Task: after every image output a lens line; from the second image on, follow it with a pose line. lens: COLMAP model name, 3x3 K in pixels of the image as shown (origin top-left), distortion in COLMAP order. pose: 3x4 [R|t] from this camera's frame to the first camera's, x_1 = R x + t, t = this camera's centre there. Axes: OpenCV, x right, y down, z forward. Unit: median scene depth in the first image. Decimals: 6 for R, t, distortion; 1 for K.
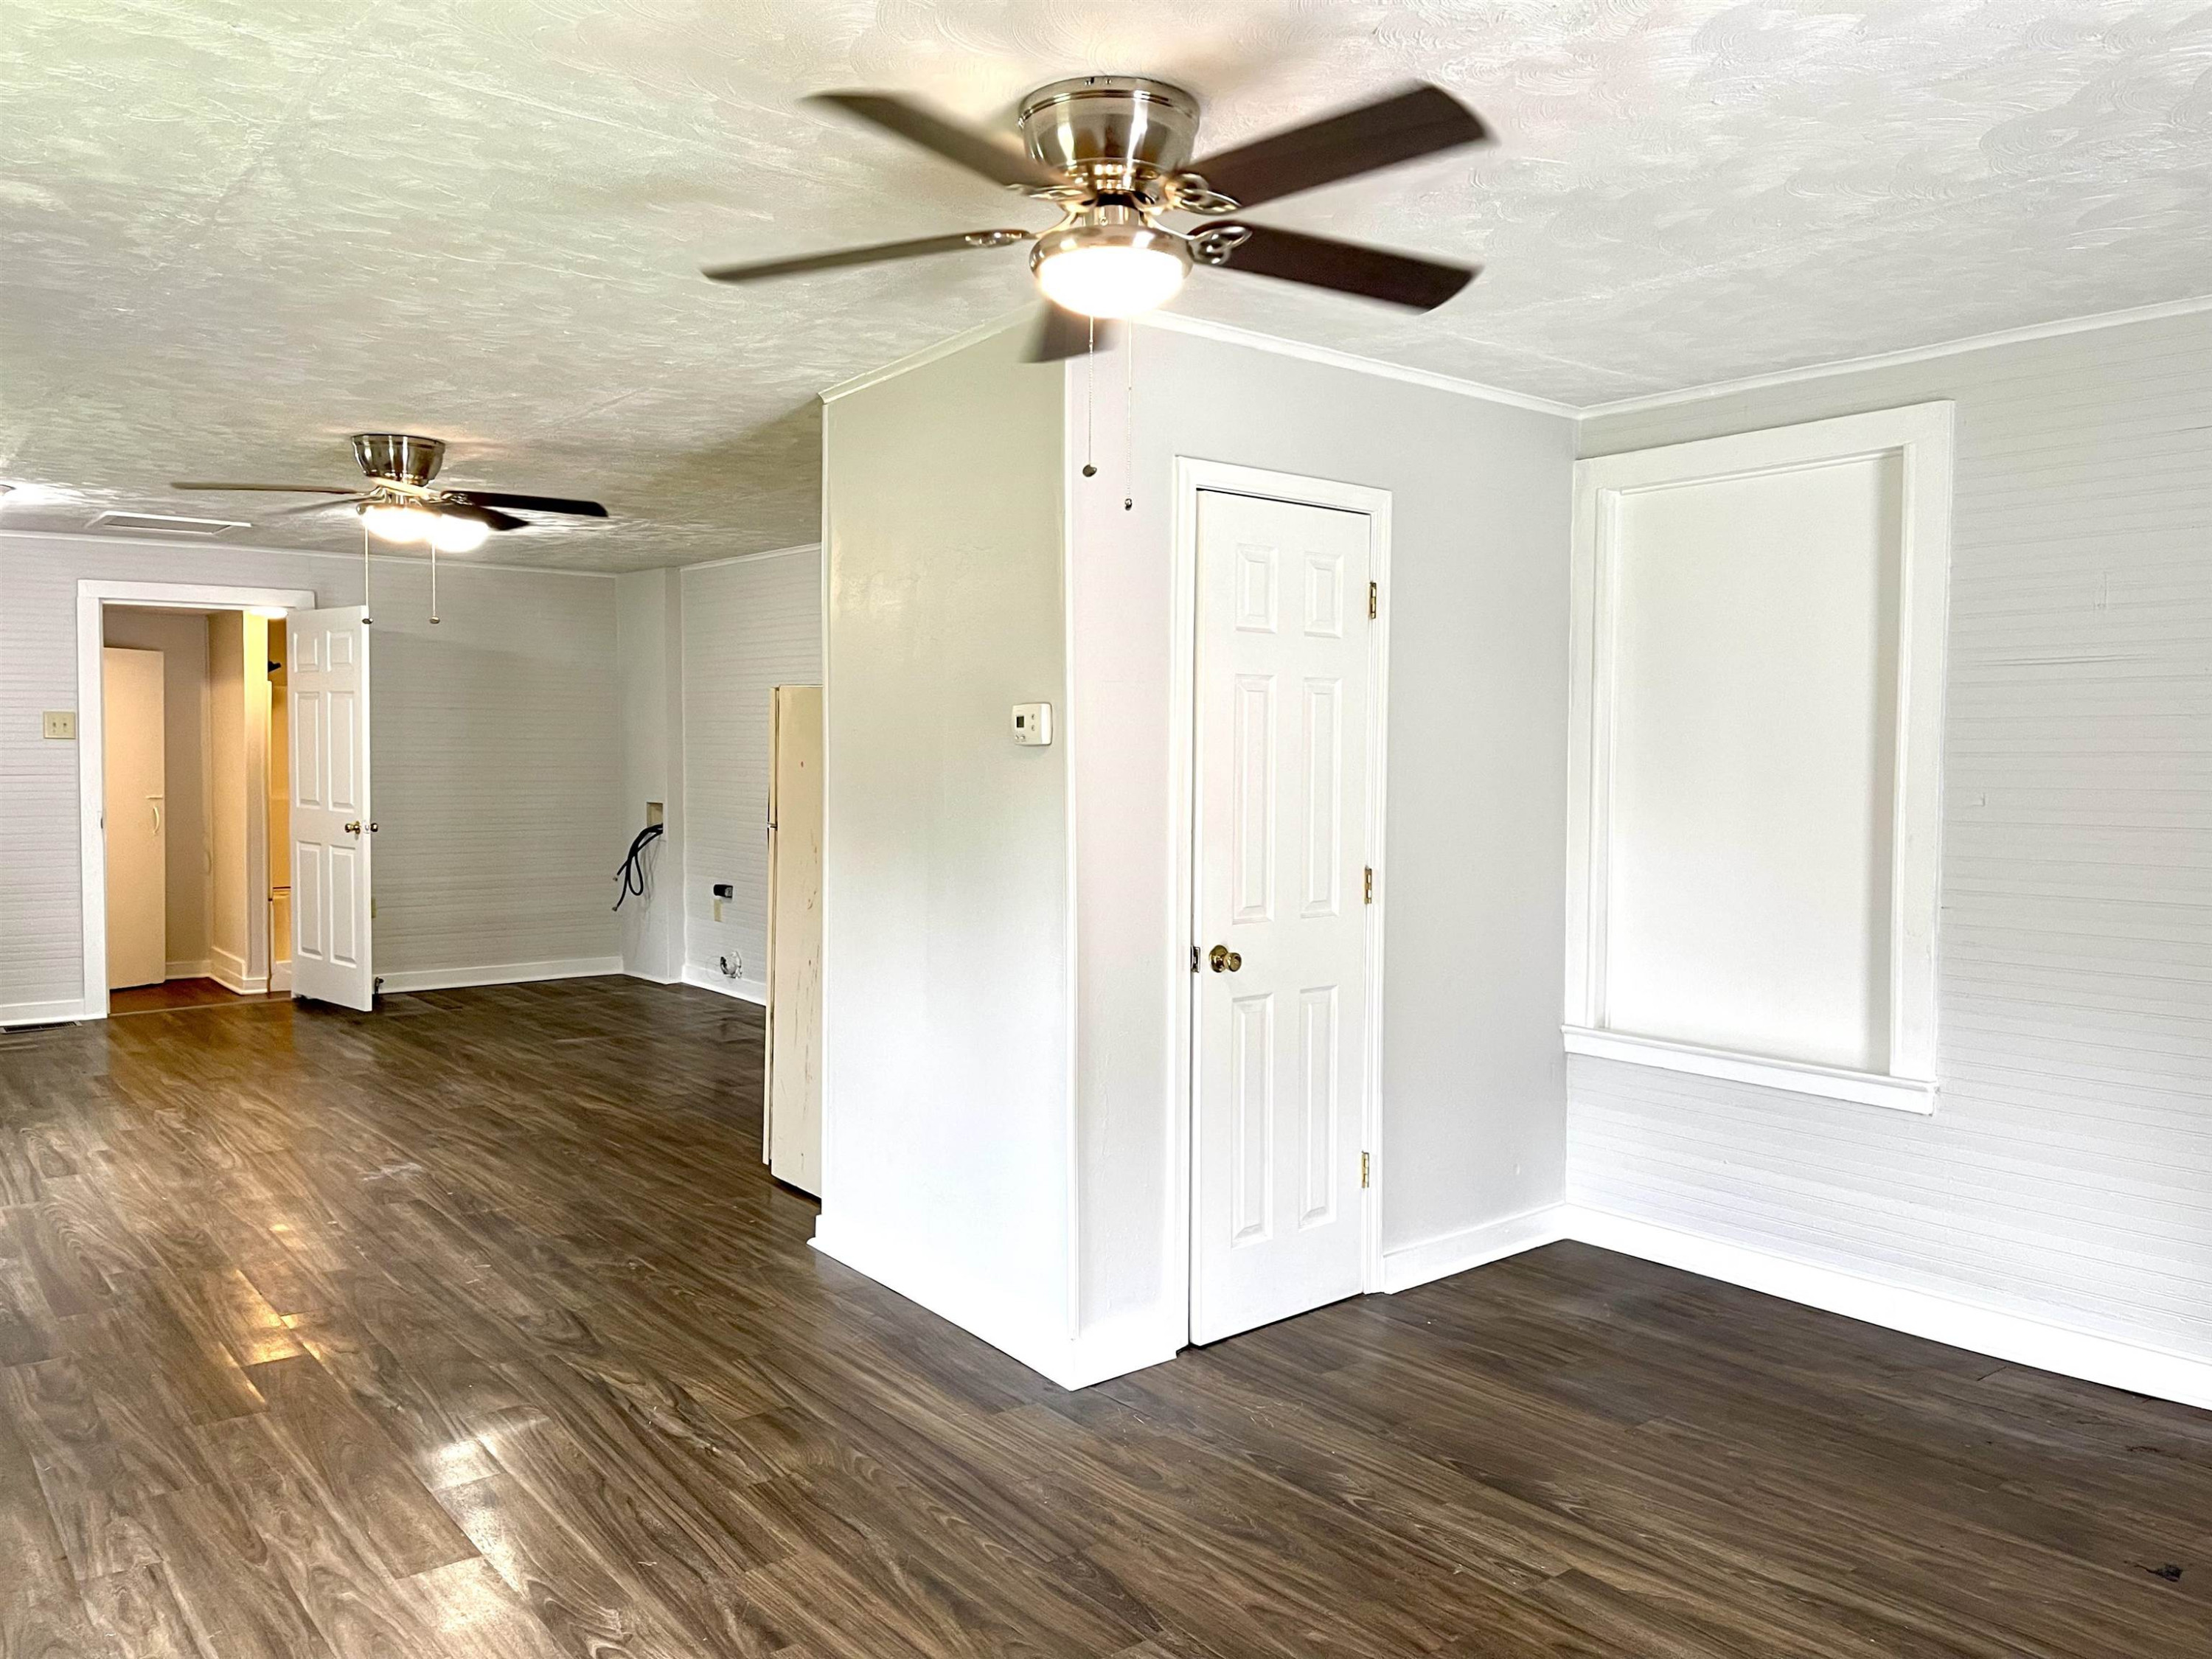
lens RADIAL K [[1674.2, 0, 1079.5], [0, 1674.2, 834.5], [0, 0, 1]] dist [0.080704, -0.106706]
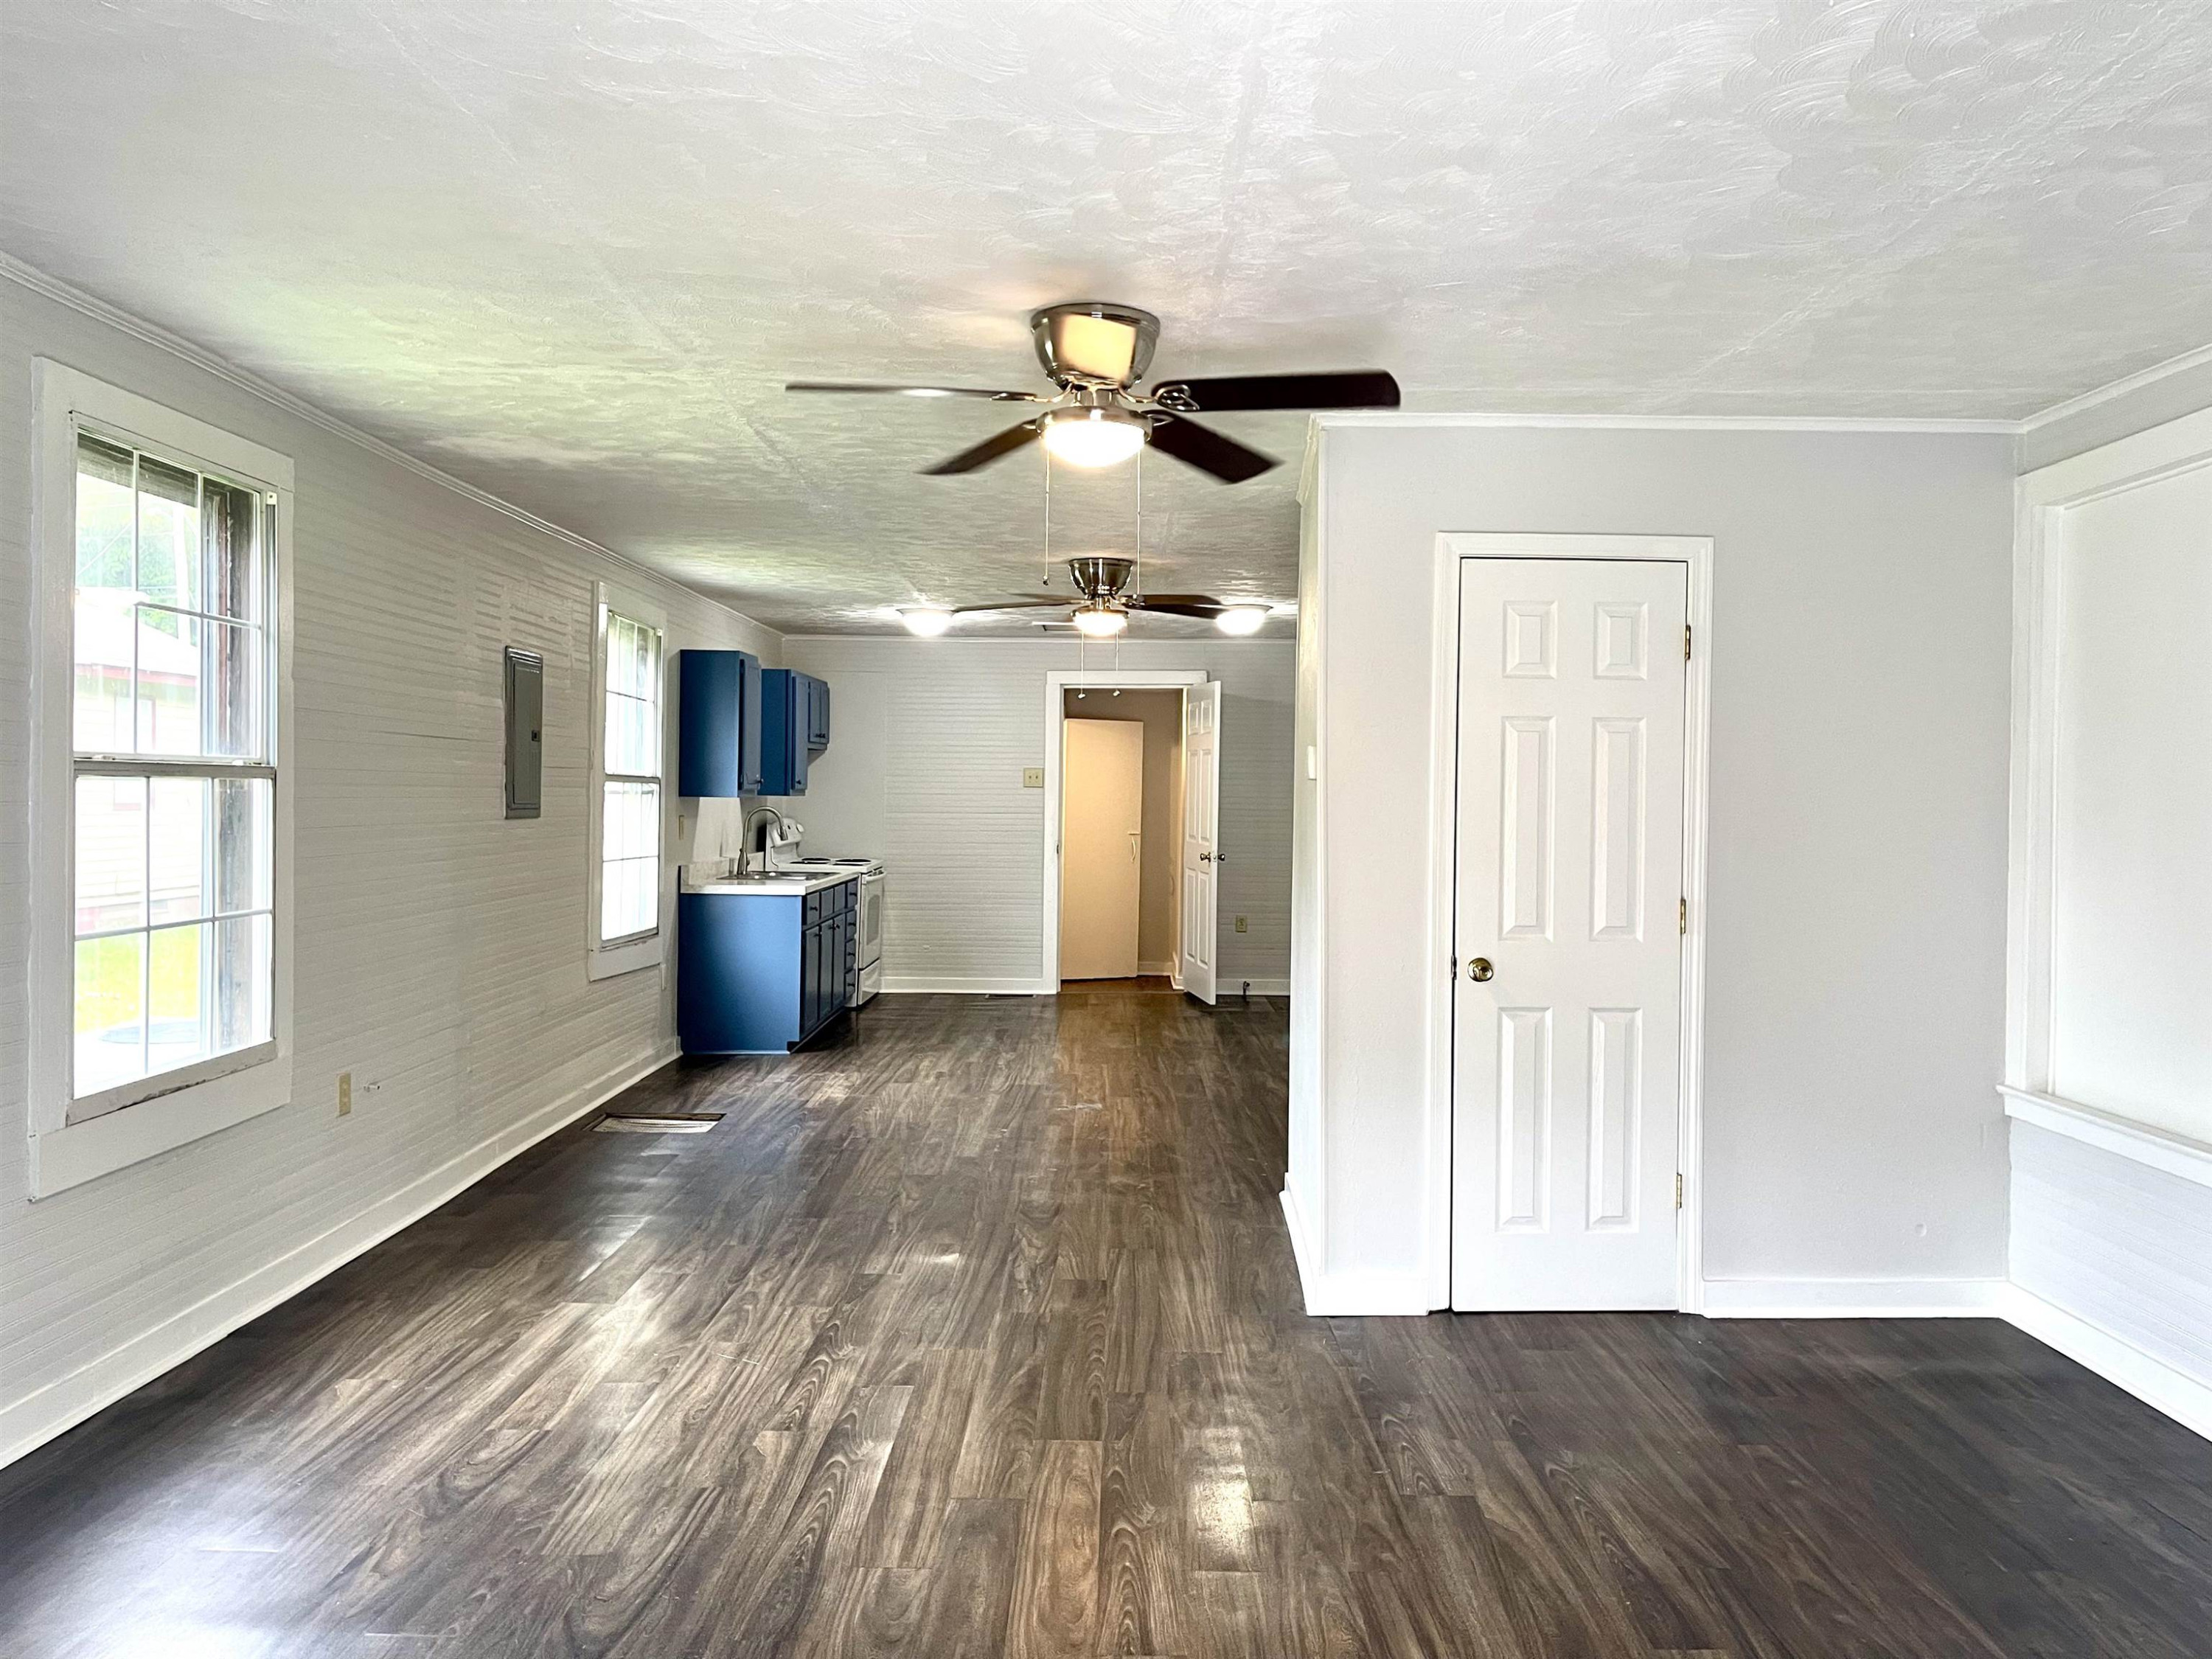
lens RADIAL K [[1673.8, 0, 1106.0], [0, 1673.8, 829.5], [0, 0, 1]] dist [0.066339, -0.077145]
pose [[0.786095, 0.013157, -0.617965, 0.570026], [-0.035480, 0.999085, -0.023862, 0.015502], [0.617086, 0.040683, 0.785843, -0.043763]]
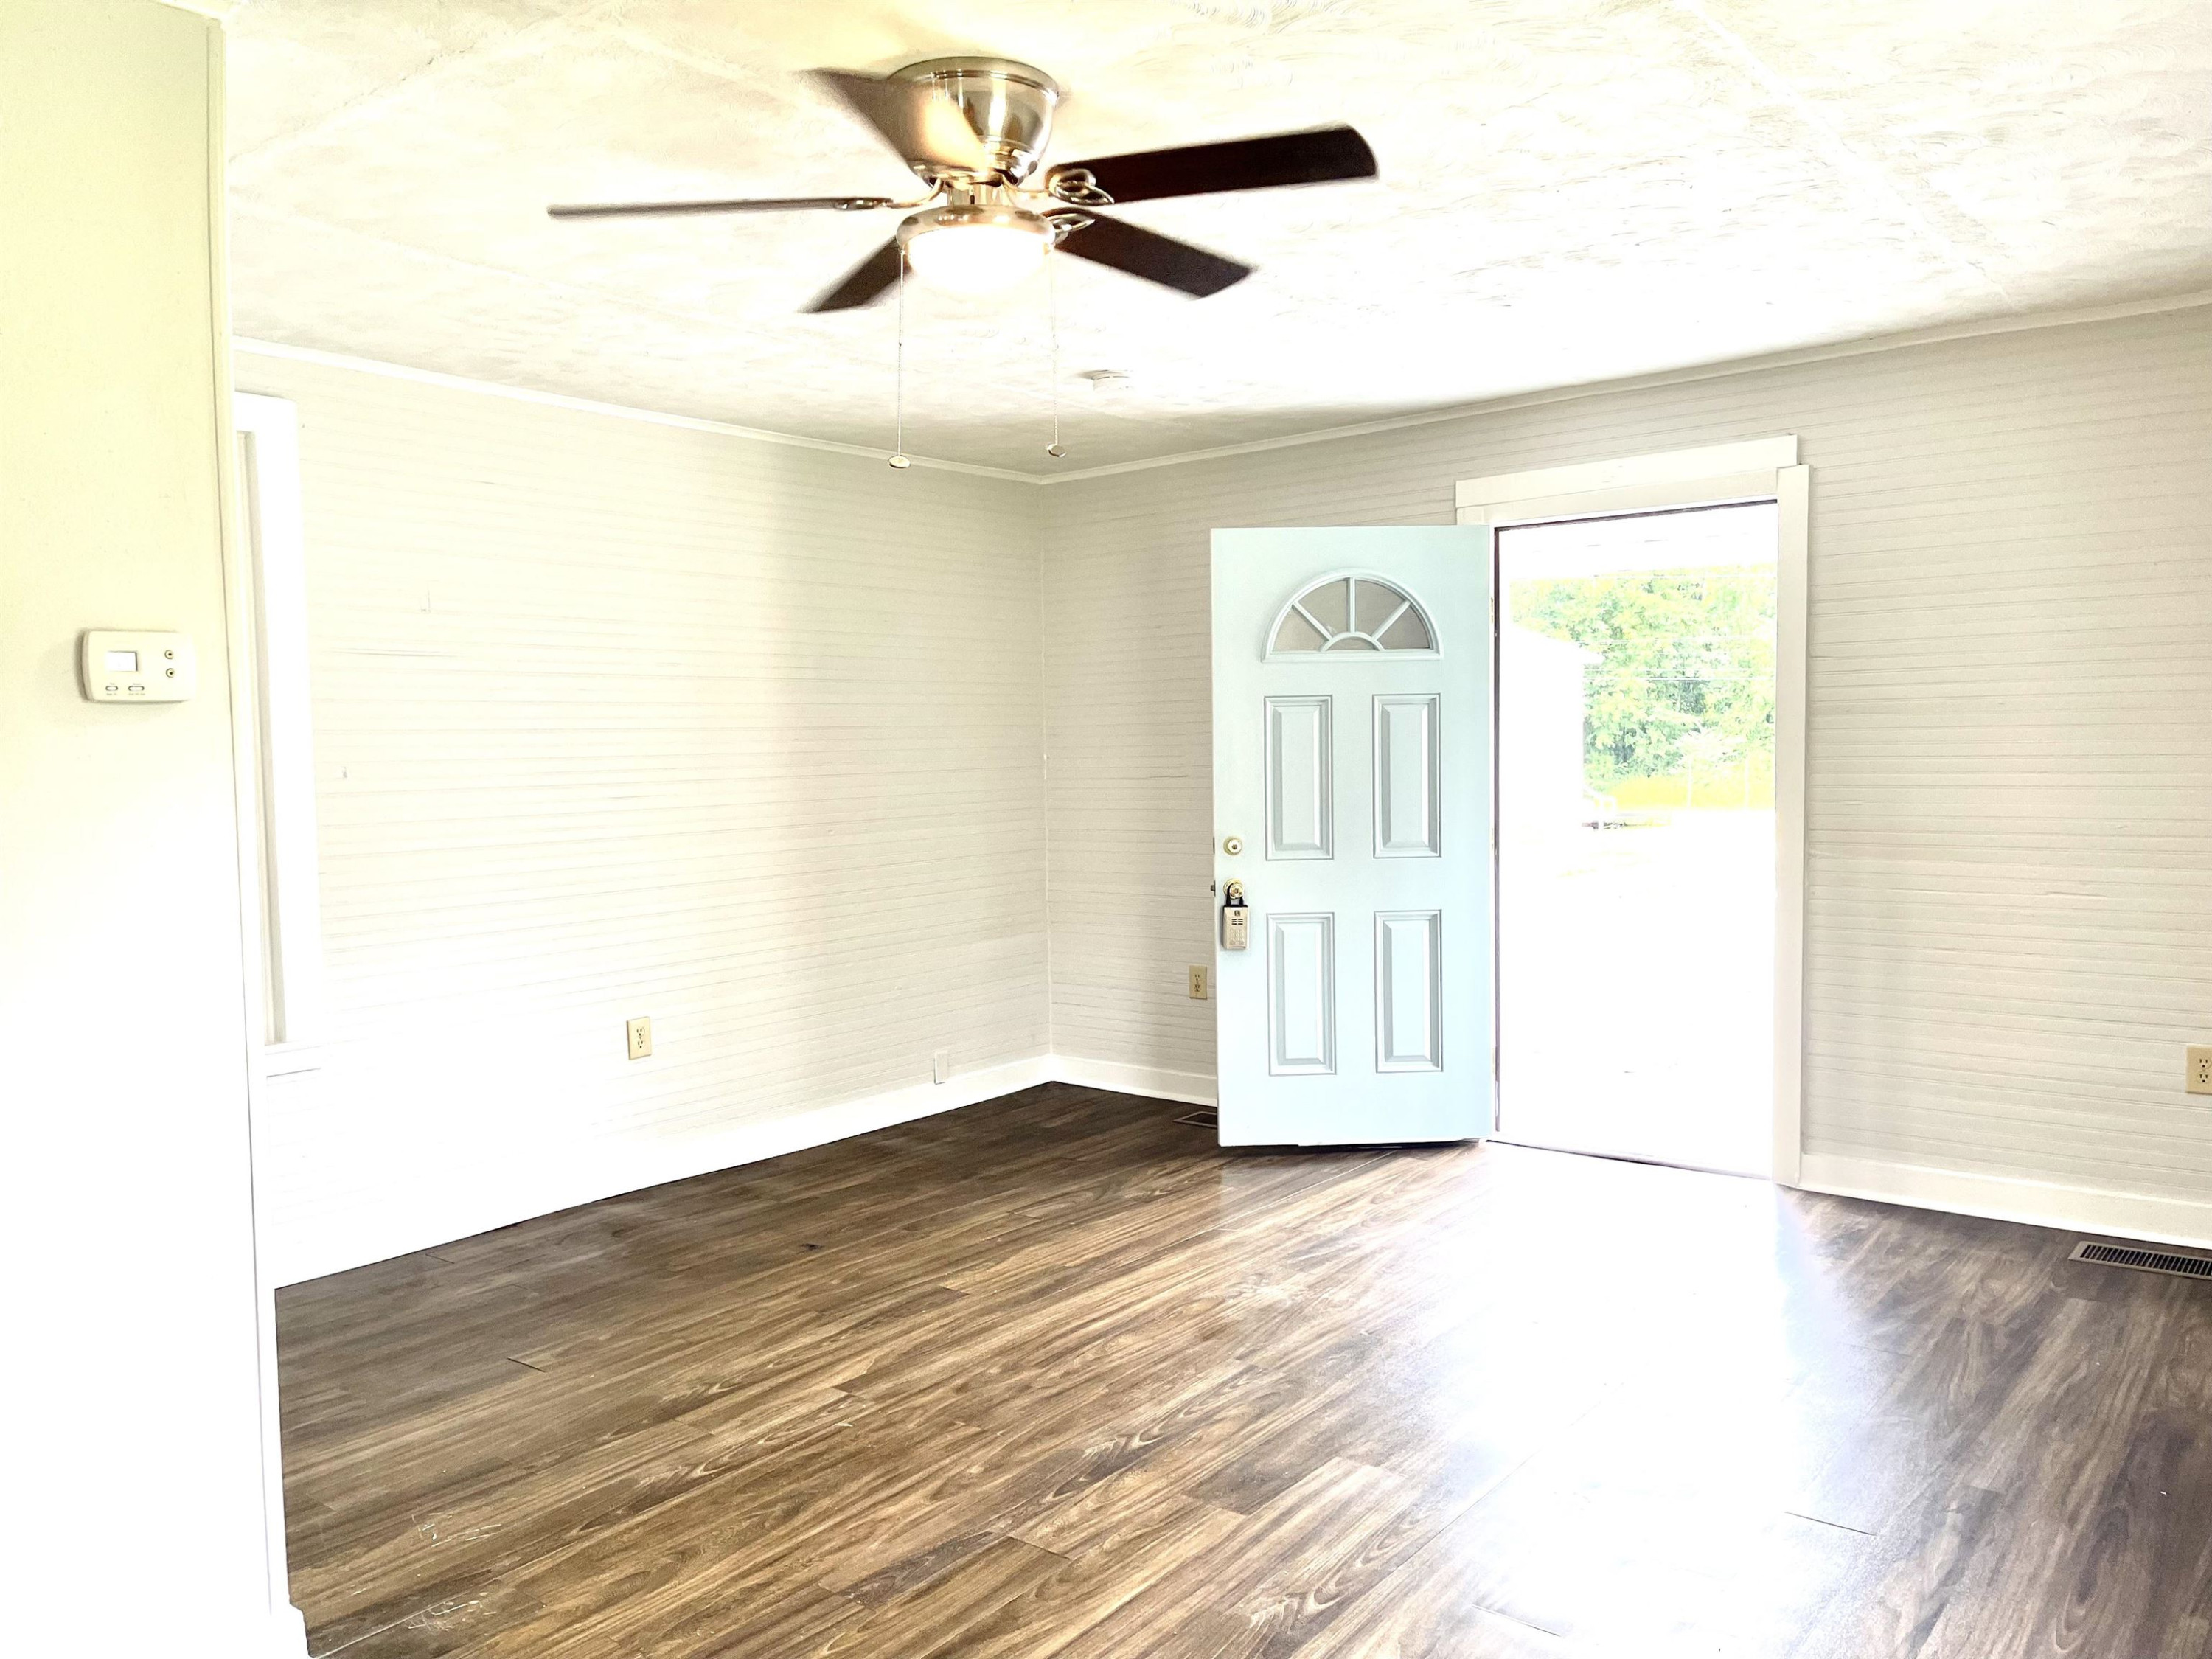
lens RADIAL K [[1669.4, 0, 1109.9], [0, 1669.4, 843.8], [0, 0, 1]] dist [0.071319, -0.087426]
pose [[-0.240714, -0.058234, 0.968847, -0.654970], [0.061377, 0.995287, 0.075072, -0.026321], [-0.968653, 0.077536, -0.236006, 0.765340]]
